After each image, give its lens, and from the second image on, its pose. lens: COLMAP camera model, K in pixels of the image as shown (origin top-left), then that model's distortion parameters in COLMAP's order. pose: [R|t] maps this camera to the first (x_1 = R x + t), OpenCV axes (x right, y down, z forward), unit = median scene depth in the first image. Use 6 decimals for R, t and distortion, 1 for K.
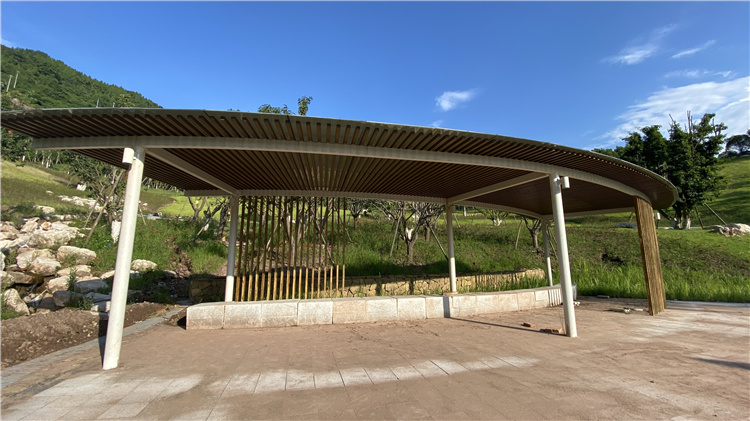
lens RADIAL K [[310.2, 0, 374.2], [0, 310.2, 211.4], [0, 0, 1]] dist [0.021043, -0.022941]
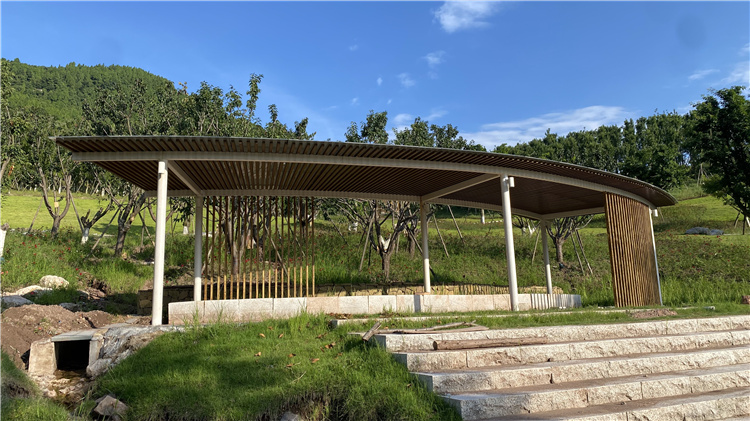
lens RADIAL K [[586.7, 0, 375.0], [0, 586.7, 210.5], [0, 0, 1]] dist [0.007287, 0.001708]
pose [[0.996409, -0.013135, 0.083646, -0.032577], [0.014374, 0.999795, -0.014231, 0.016016], [-0.083442, 0.015382, 0.996394, -0.491624]]
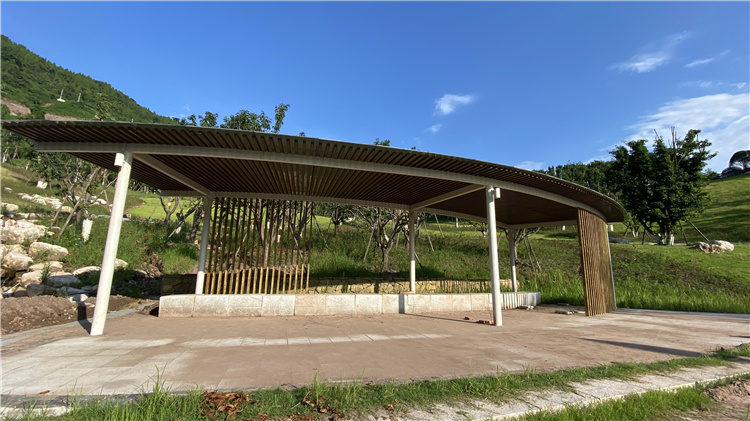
lens RADIAL K [[338.2, 0, 375.0], [0, 338.2, 210.5], [0, 0, 1]] dist [0.026073, -0.026528]
pose [[0.999143, 0.027544, 0.030893, 0.052221], [-0.026587, 0.999167, -0.030972, 0.010230], [-0.031720, 0.030124, 0.999043, -0.109044]]
